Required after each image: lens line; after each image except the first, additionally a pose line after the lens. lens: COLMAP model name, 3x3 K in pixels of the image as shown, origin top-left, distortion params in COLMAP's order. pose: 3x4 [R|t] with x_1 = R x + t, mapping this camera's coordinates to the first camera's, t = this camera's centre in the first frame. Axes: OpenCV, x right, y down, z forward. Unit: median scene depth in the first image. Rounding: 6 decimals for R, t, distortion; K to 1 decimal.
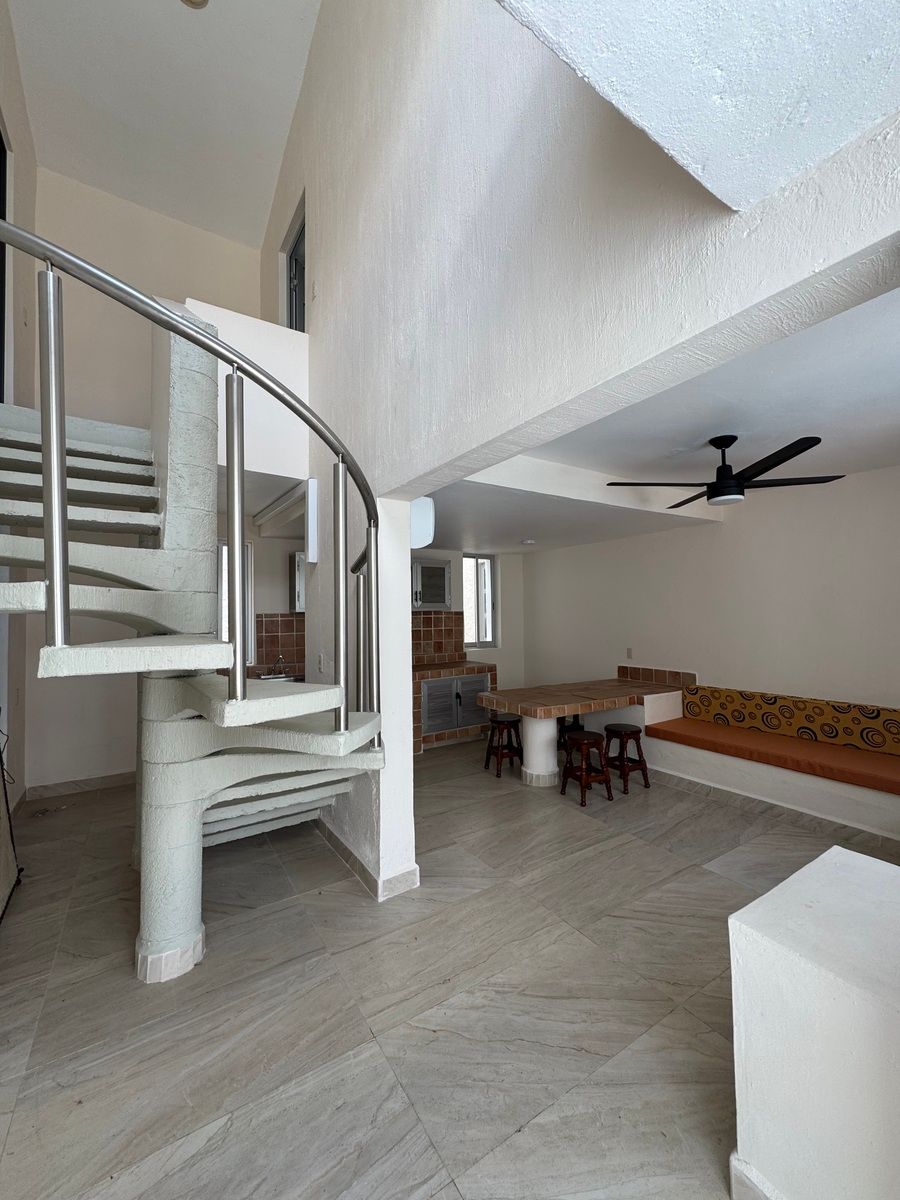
lens RADIAL K [[481.1, 0, 450.0], [0, 481.1, 600.0], [0, 0, 1]] dist [0.007632, -0.000283]
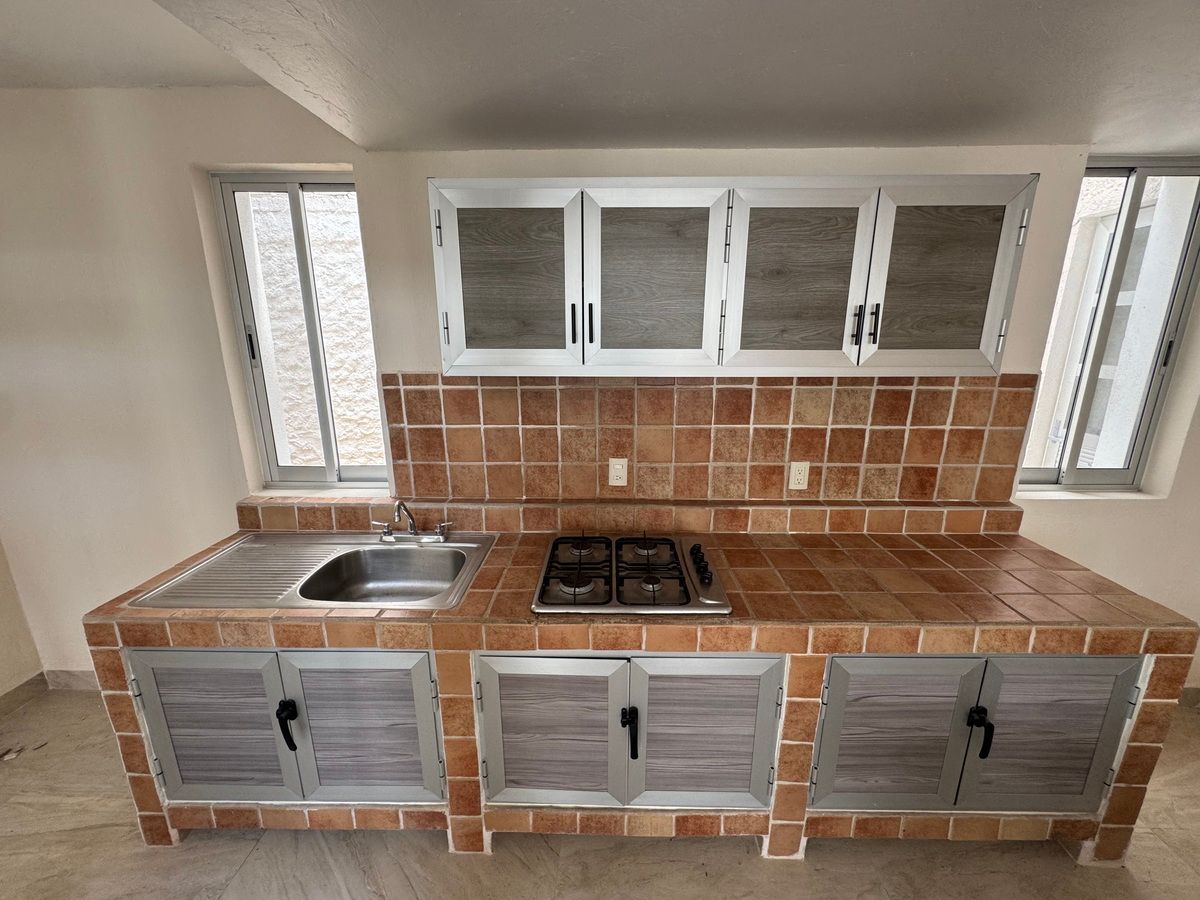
lens RADIAL K [[481.1, 0, 600.0], [0, 481.1, 450.0], [0, 0, 1]] dist [0.007632, -0.000283]
pose [[0.829769, 0.149519, -0.537705, -0.031193], [0.000918, 0.963079, 0.269218, -0.012420], [0.558106, -0.223882, 0.798996, 0.627761]]
